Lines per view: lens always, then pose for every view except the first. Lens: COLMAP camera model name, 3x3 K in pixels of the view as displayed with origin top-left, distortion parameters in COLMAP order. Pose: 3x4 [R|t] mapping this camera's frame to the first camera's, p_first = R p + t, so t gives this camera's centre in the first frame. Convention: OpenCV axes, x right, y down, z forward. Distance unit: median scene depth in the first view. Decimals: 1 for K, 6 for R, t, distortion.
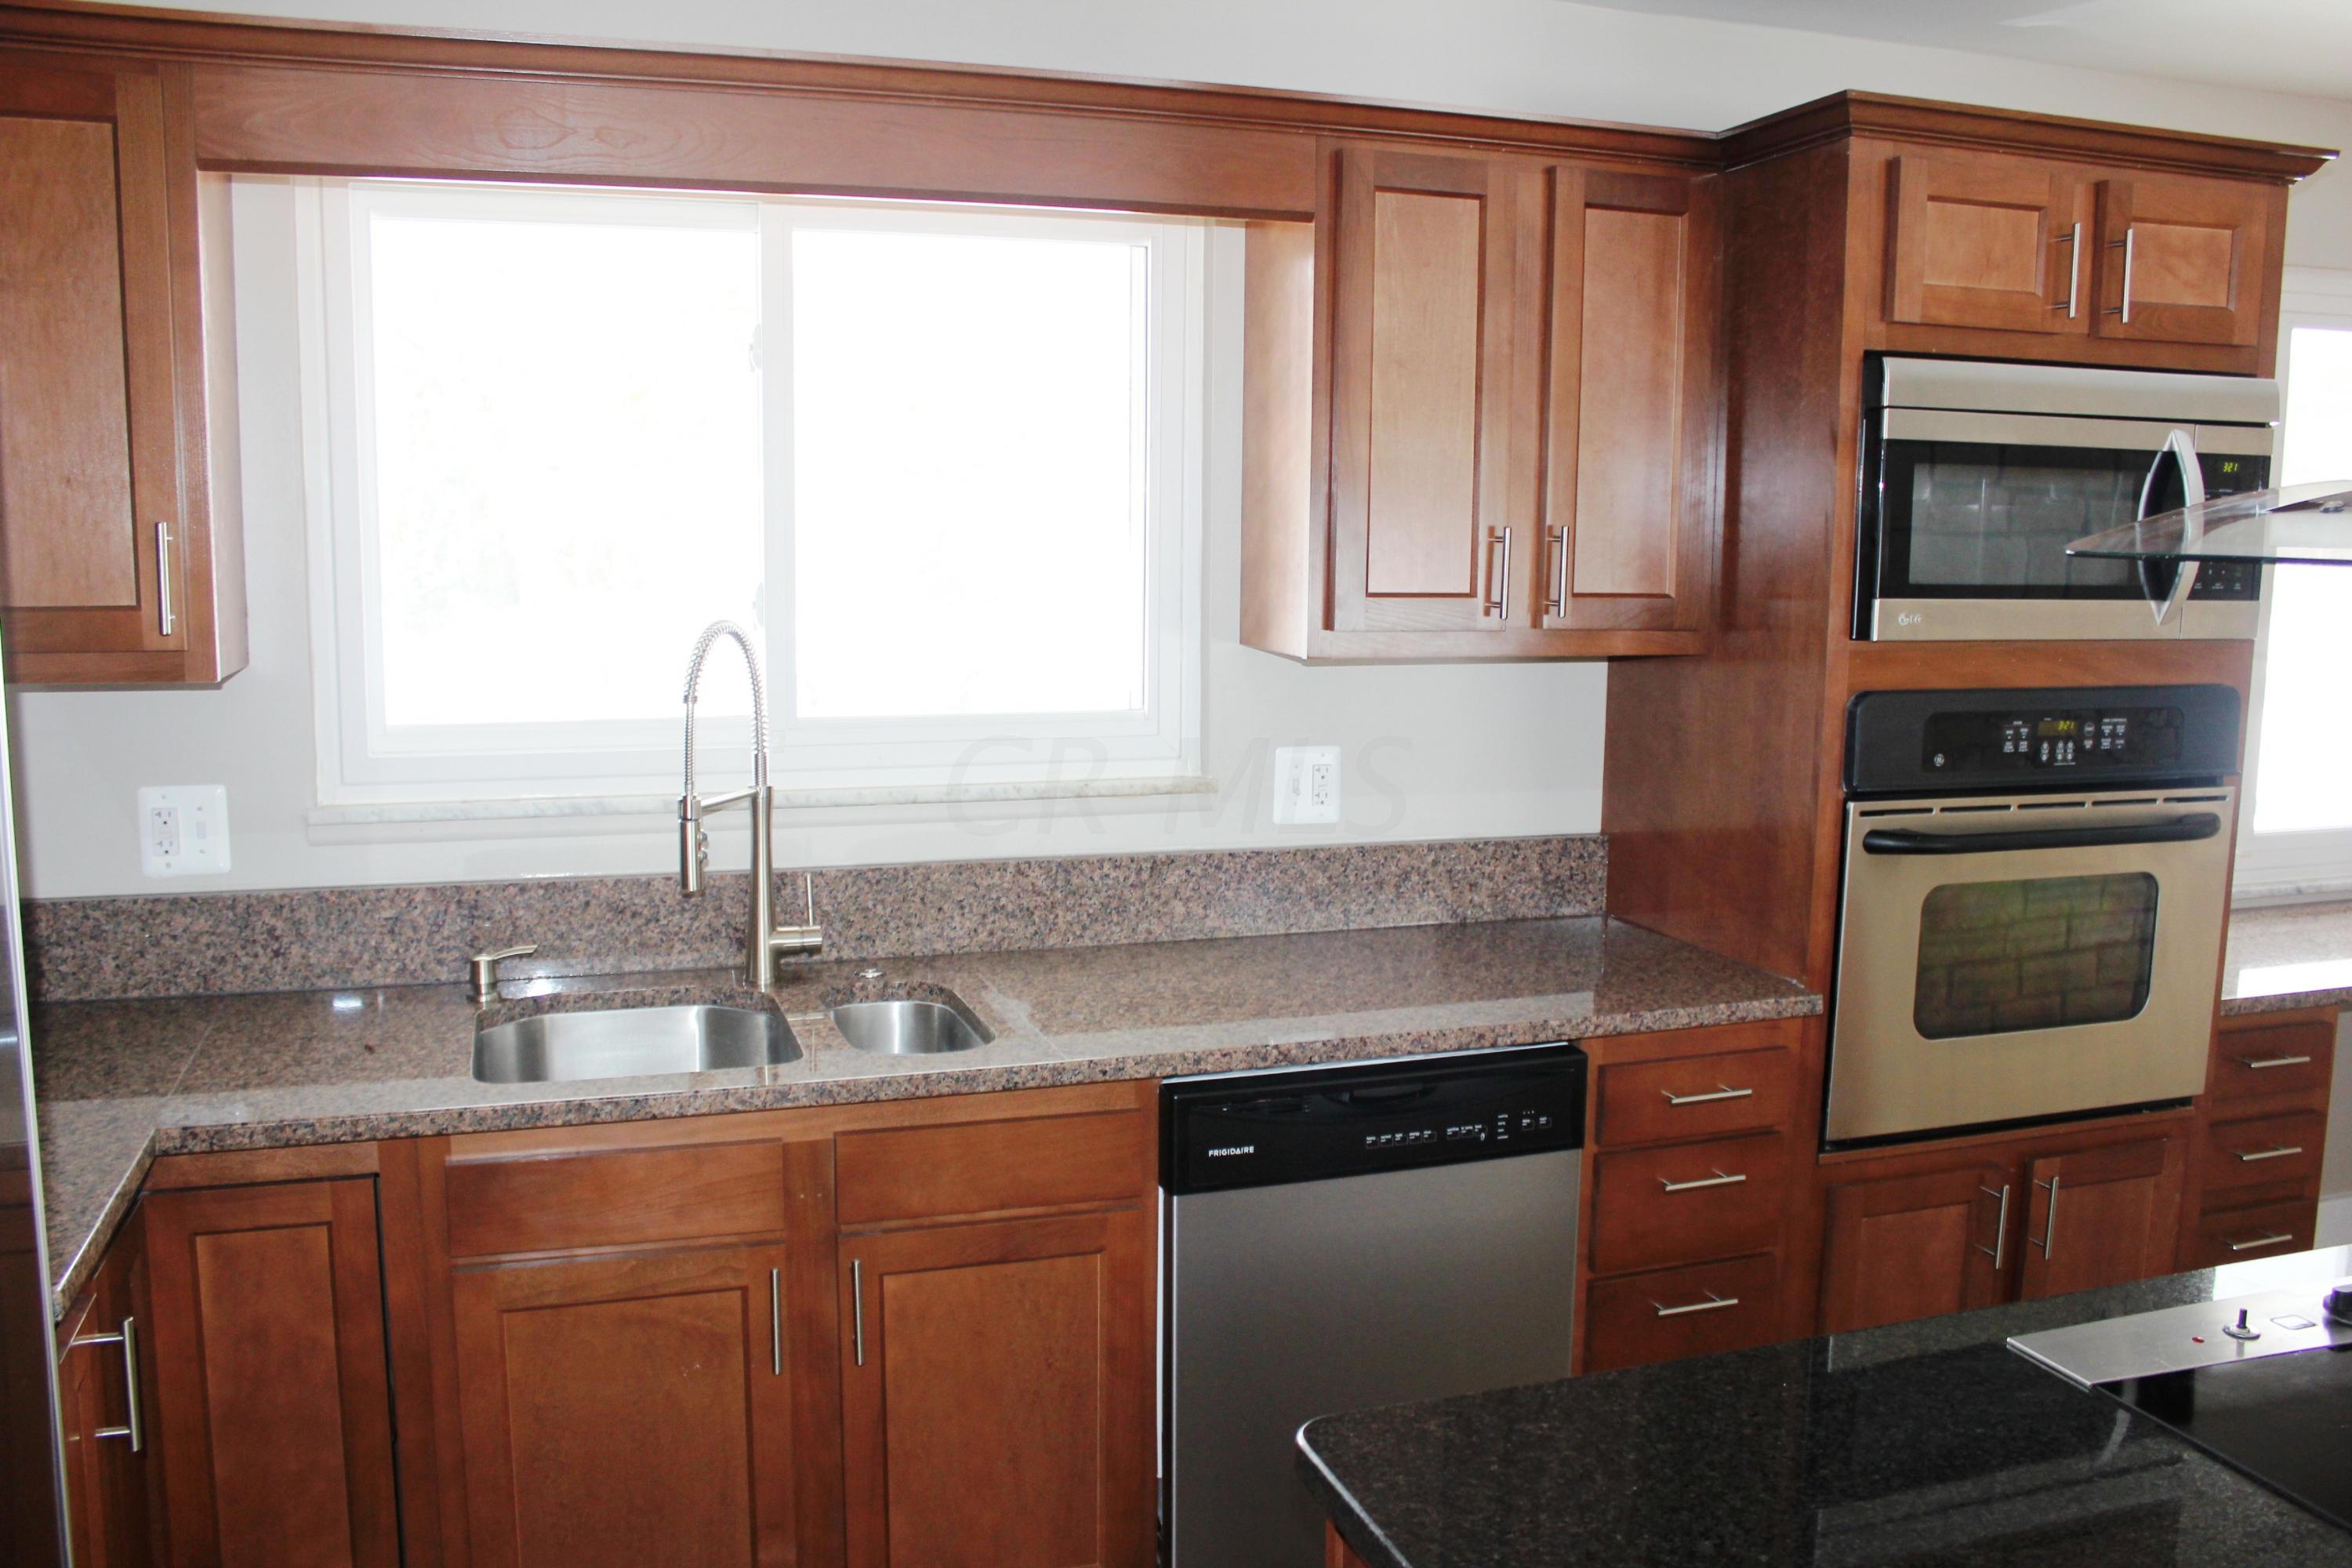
lens RADIAL K [[1936.6, 0, 1176.0], [0, 1936.6, 784.0], [0, 0, 1]] dist [-0.157882, 0.142454]
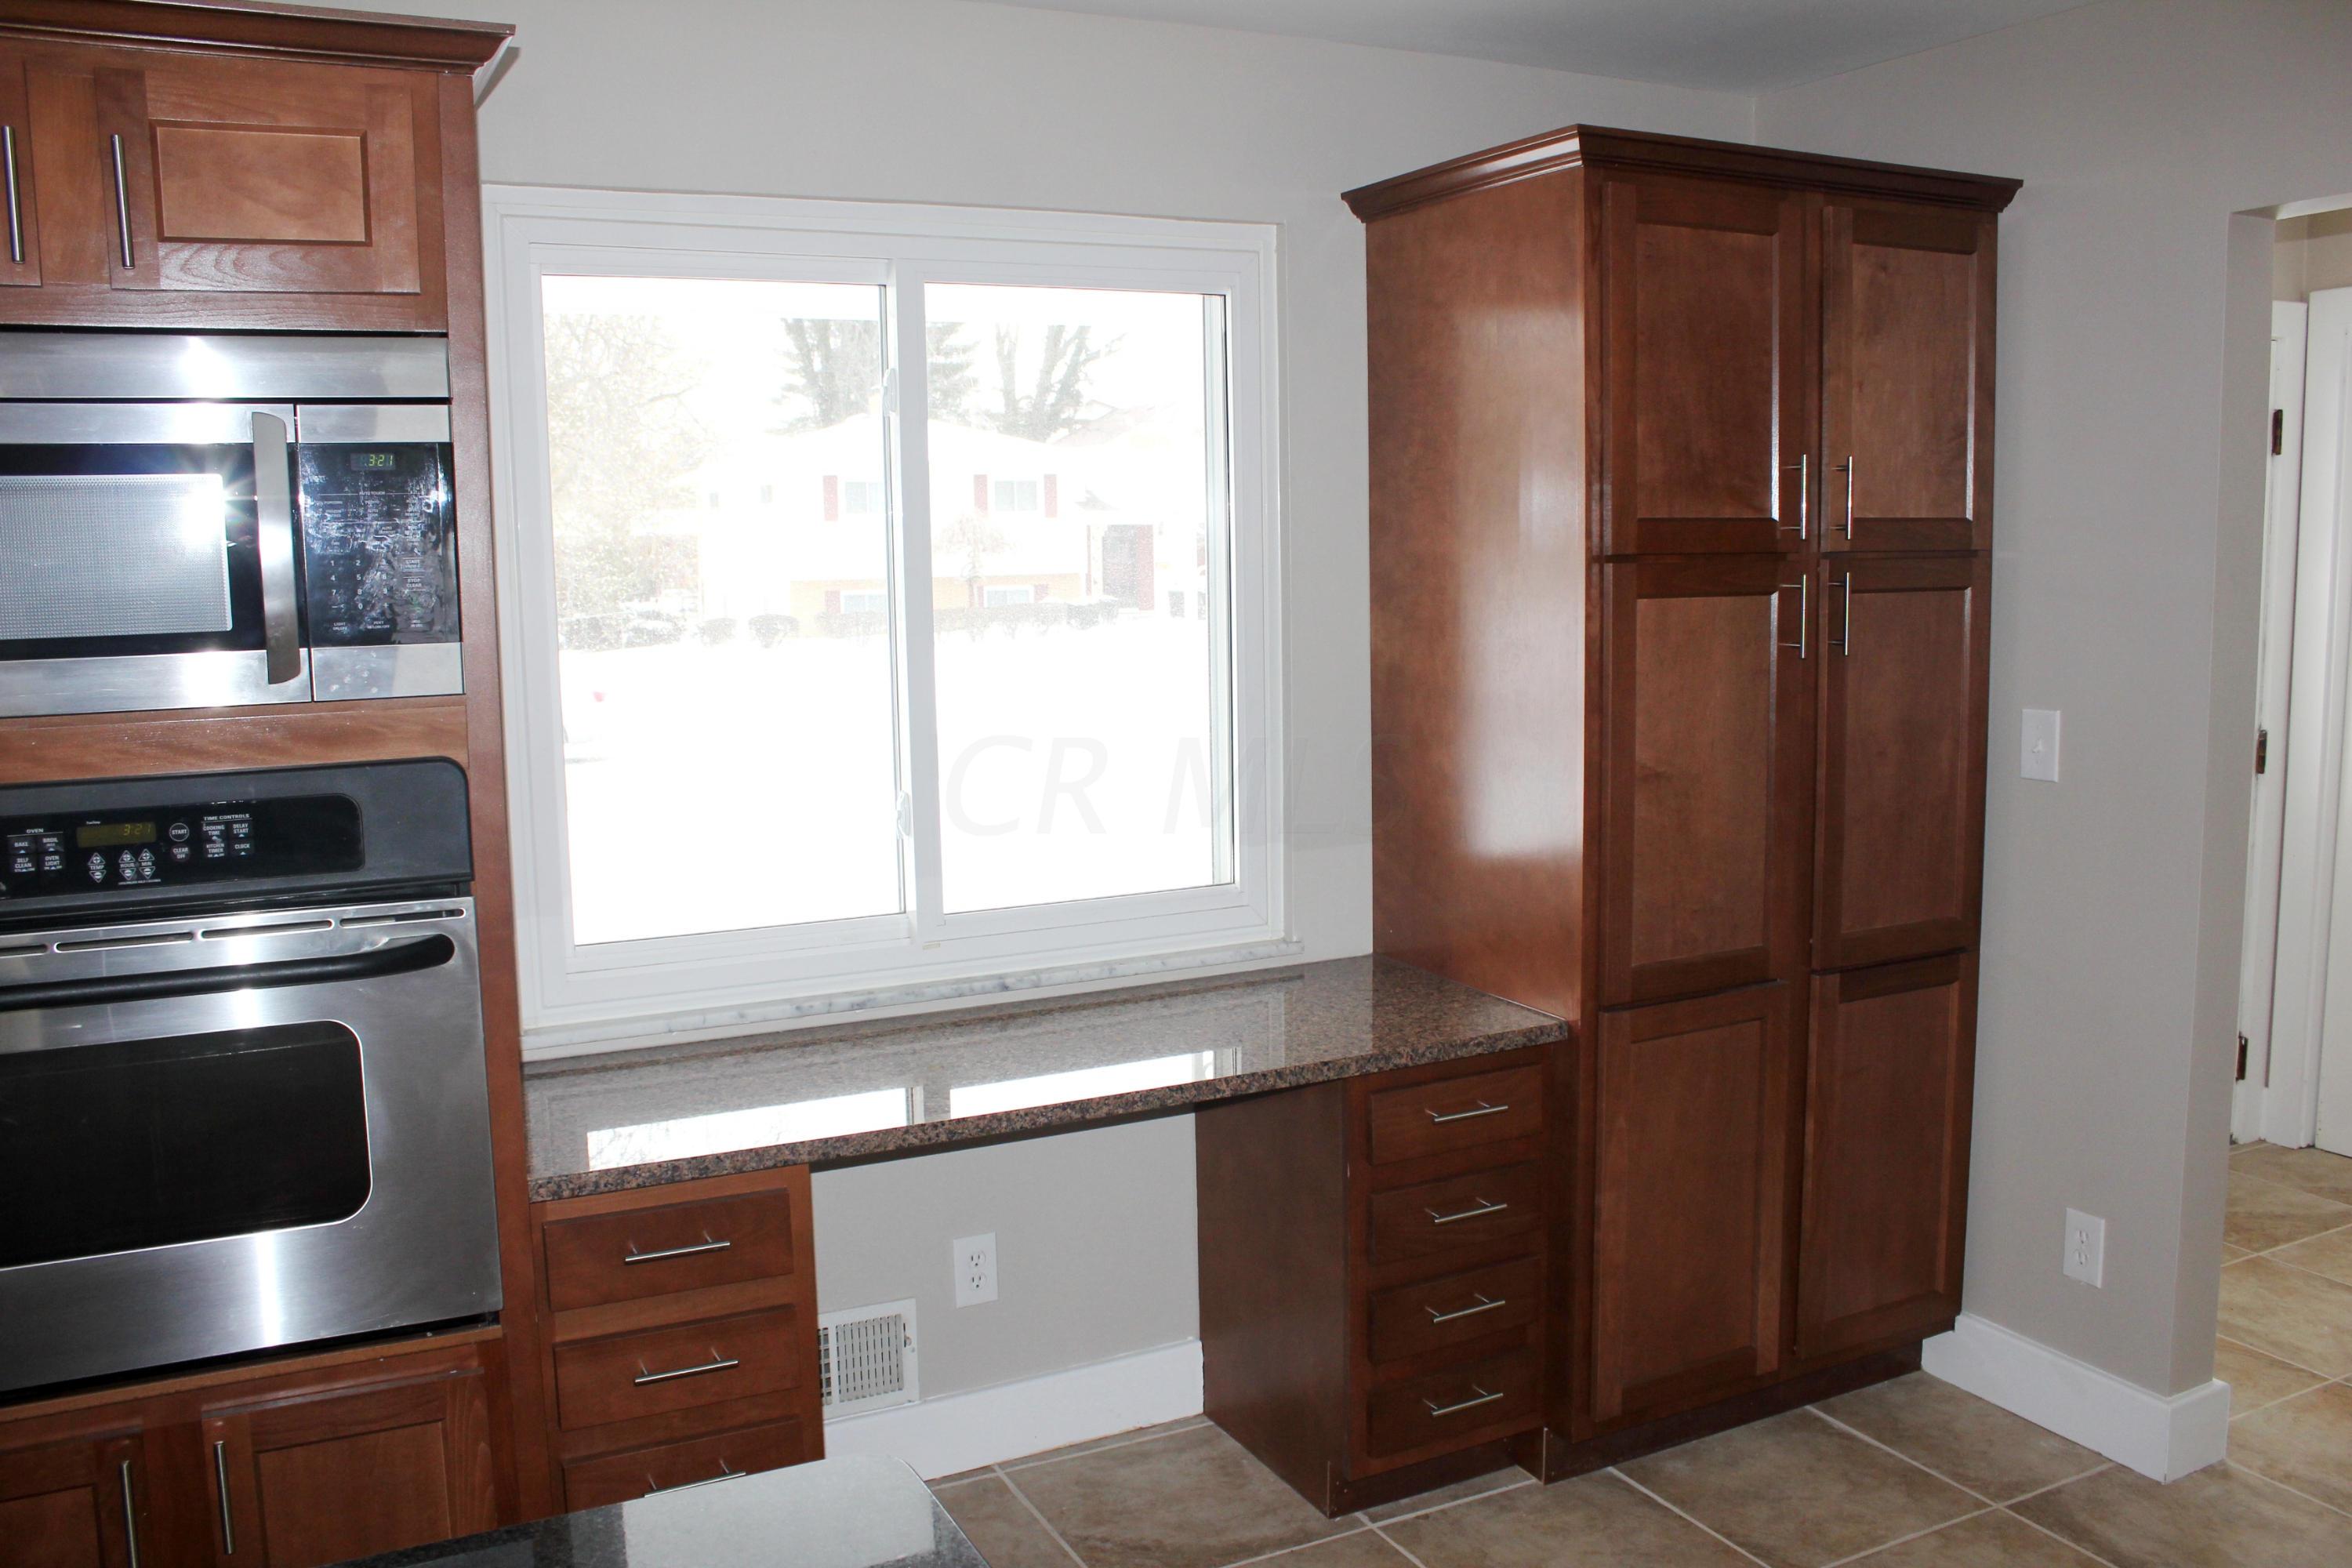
lens RADIAL K [[1936.6, 0, 1176.0], [0, 1936.6, 784.0], [0, 0, 1]] dist [-0.157882, 0.142454]
pose [[0.989160, -0.043789, 0.140161, 0.761176], [0.045788, 0.998890, -0.011065, -0.022145], [-0.139521, 0.017363, 0.990067, 0.233591]]
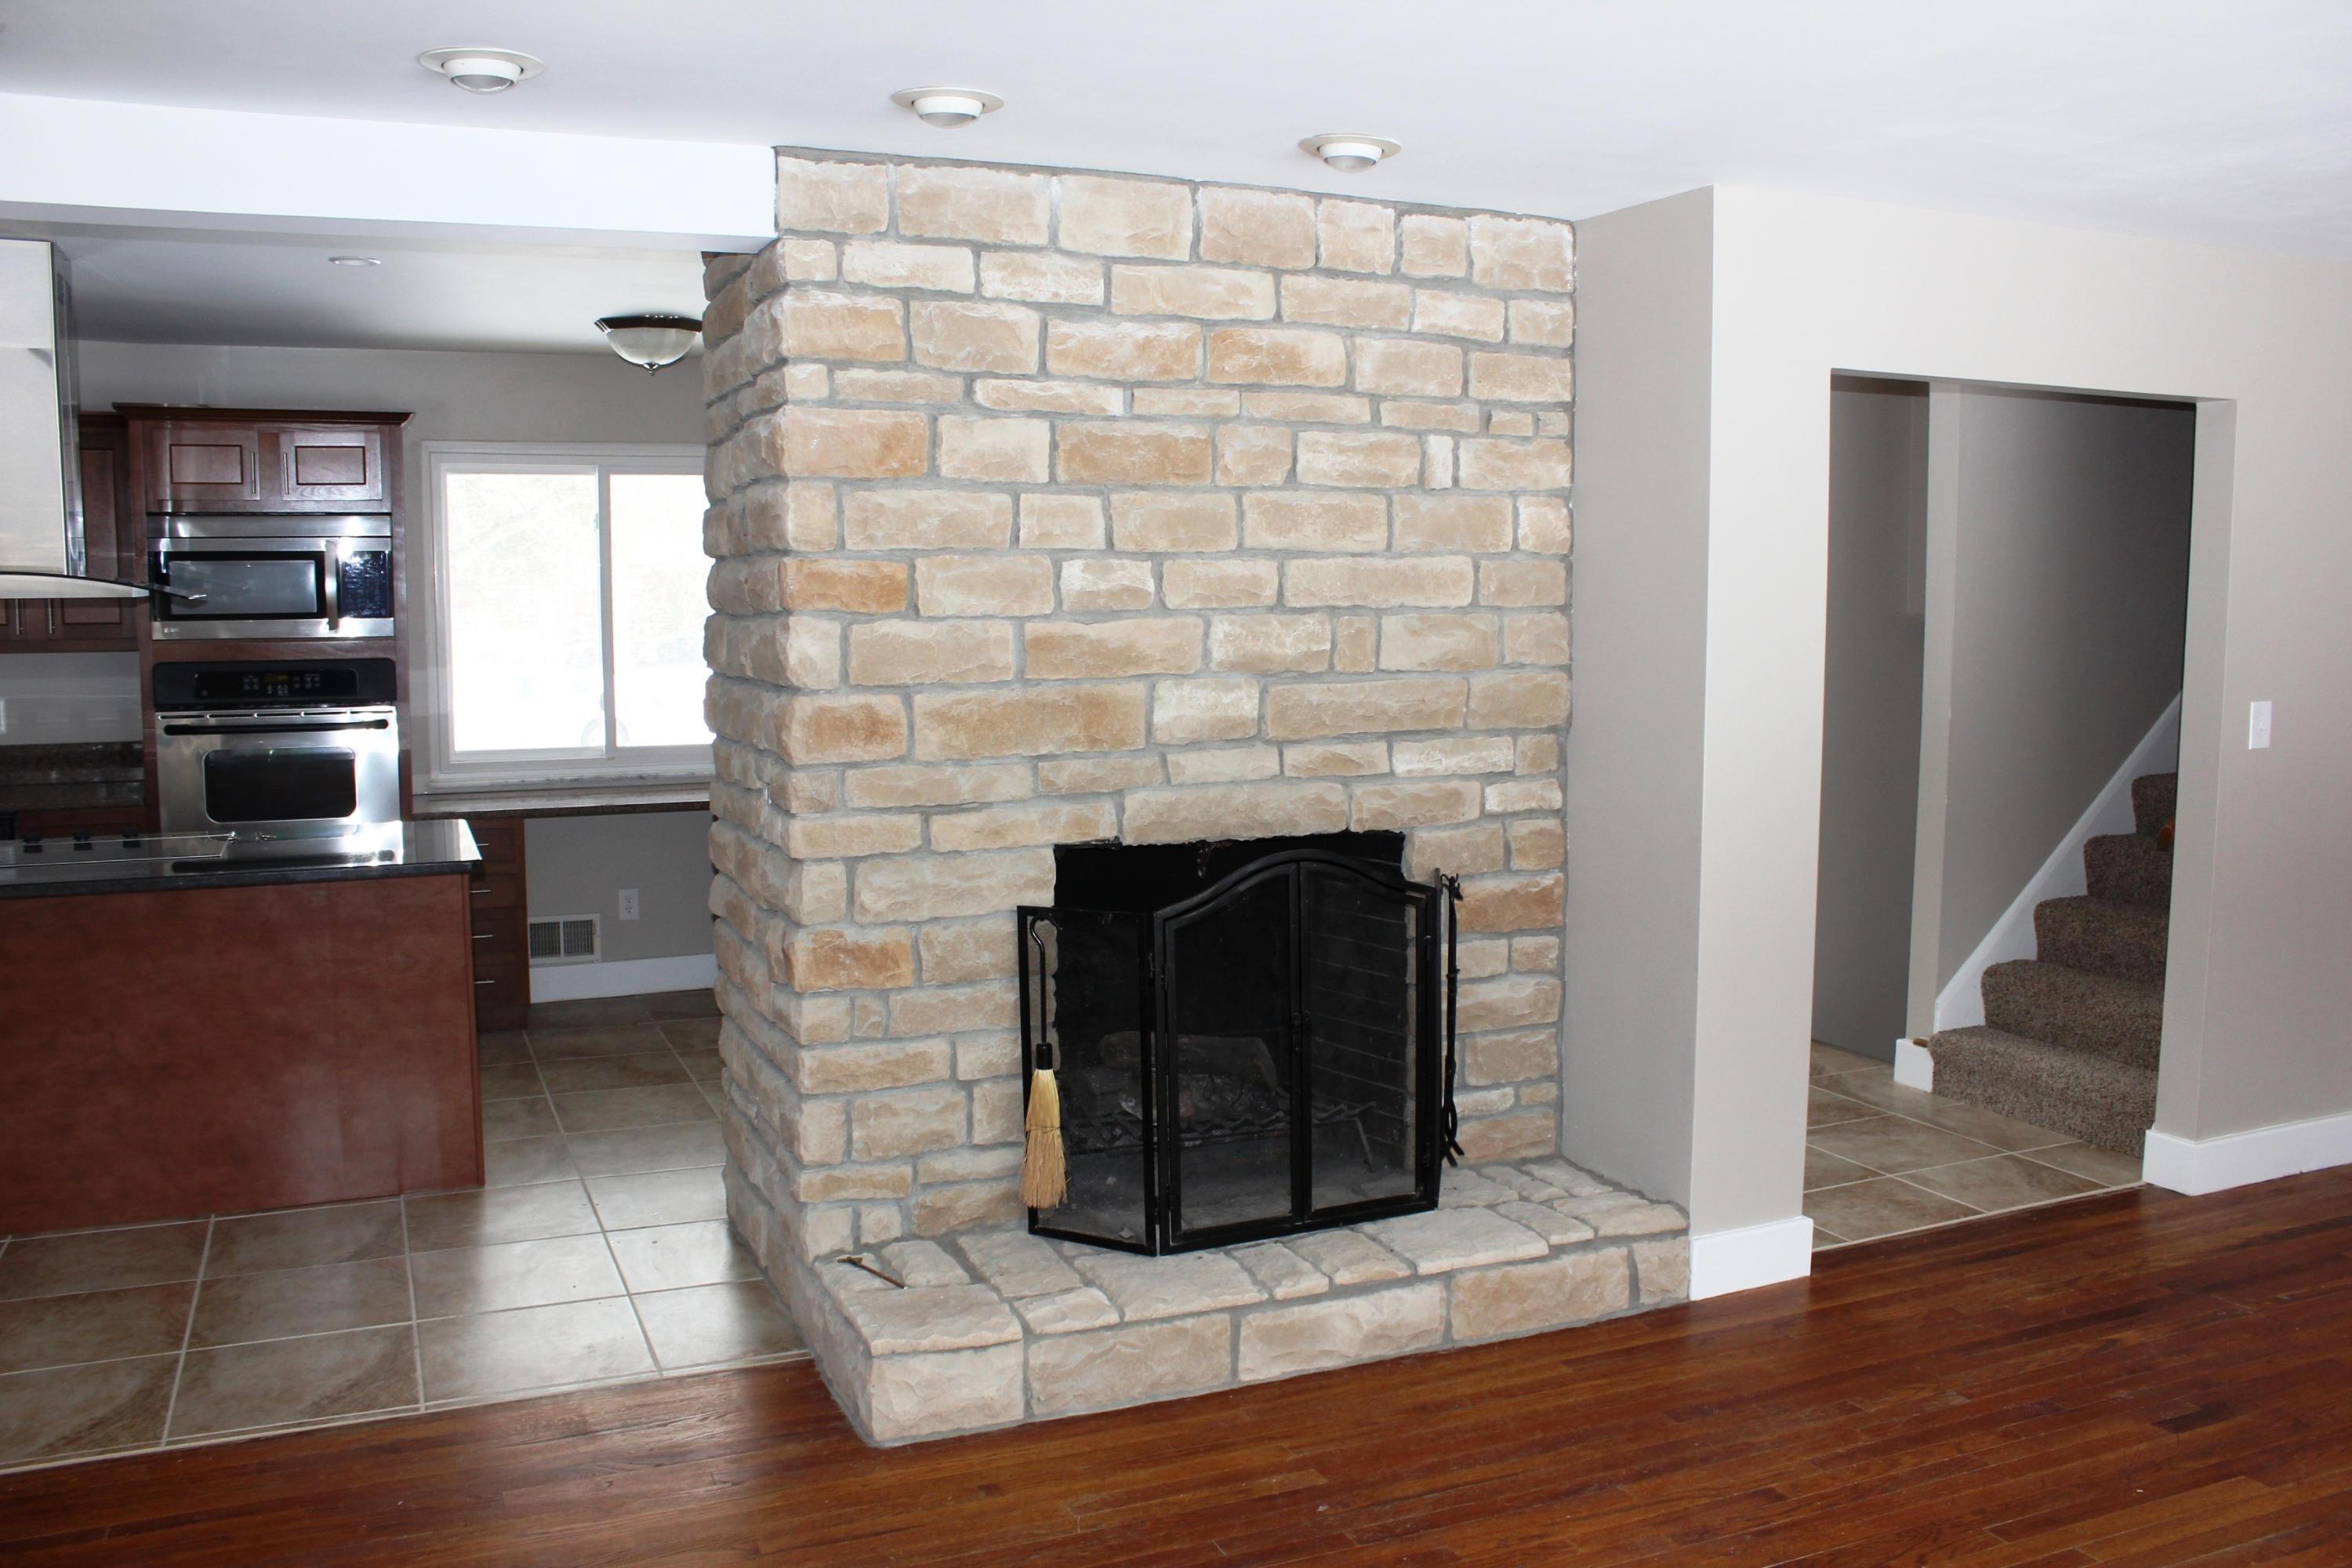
lens RADIAL K [[1936.6, 0, 1176.0], [0, 1936.6, 784.0], [0, 0, 1]] dist [-0.157882, 0.142454]
pose [[0.995893, -0.020254, 0.088243, 1.291178], [0.023224, 0.999194, -0.032757, 0.184350], [-0.087508, 0.034671, 0.995560, -1.227438]]
